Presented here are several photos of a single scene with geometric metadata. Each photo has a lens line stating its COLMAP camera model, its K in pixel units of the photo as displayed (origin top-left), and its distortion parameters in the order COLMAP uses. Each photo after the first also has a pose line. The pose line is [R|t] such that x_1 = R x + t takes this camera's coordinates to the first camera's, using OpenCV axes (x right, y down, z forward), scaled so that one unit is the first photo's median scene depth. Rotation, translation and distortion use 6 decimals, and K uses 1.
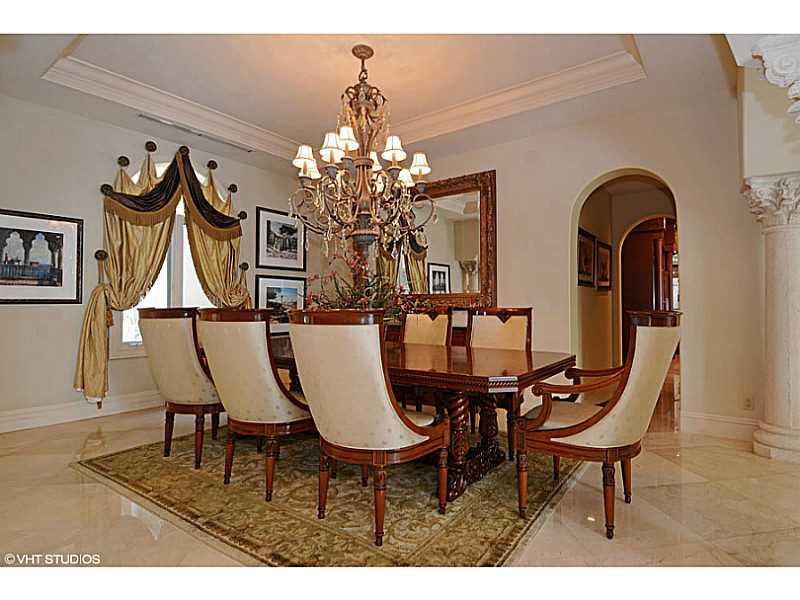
lens RADIAL K [[429.9, 0, 415.8], [0, 429.9, 301.6], [0, 0, 1]] dist [-0.001416, -0.000408]
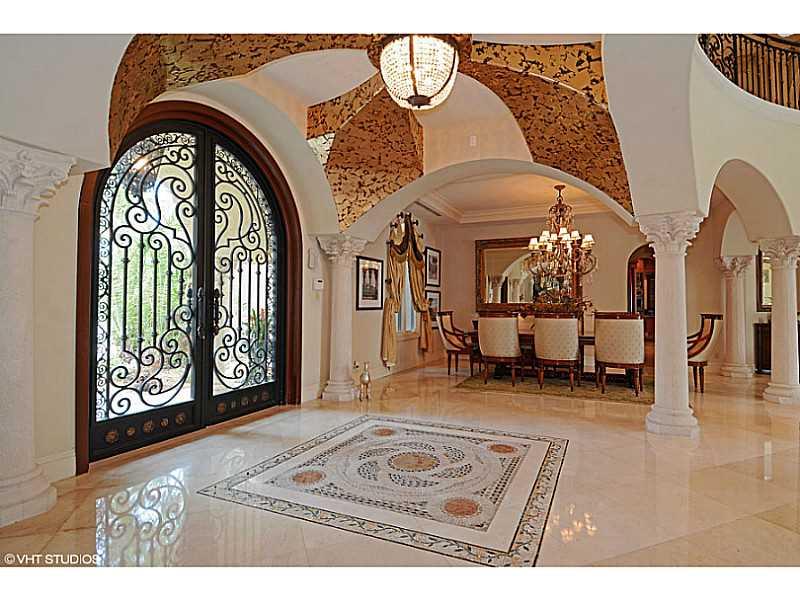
lens RADIAL K [[429.9, 0, 404.6], [0, 429.9, 300.2], [0, 0, 1]] dist [-0.001416, -0.000408]
pose [[0.982769, 0.006651, 0.184720, -0.847912], [-0.006028, 0.999974, -0.003934, -0.021926], [-0.184741, 0.002753, 0.982783, -0.608728]]
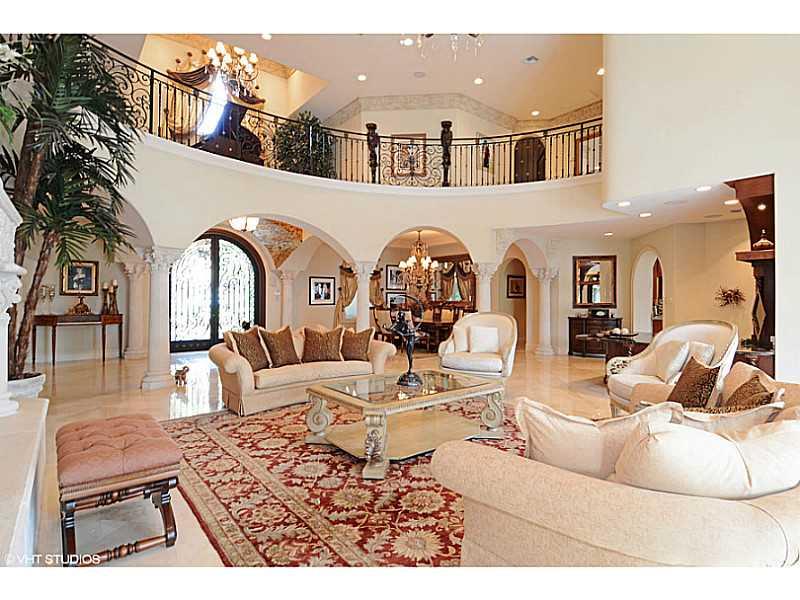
lens RADIAL K [[429.9, 0, 401.9], [0, 429.9, 298.5], [0, 0, 1]] dist [-0.001416, -0.000408]
pose [[0.957506, 0.005013, -0.288370, 0.494865], [-0.002319, 0.999950, 0.009684, -0.059978], [0.288404, -0.008604, 0.957470, -1.551548]]
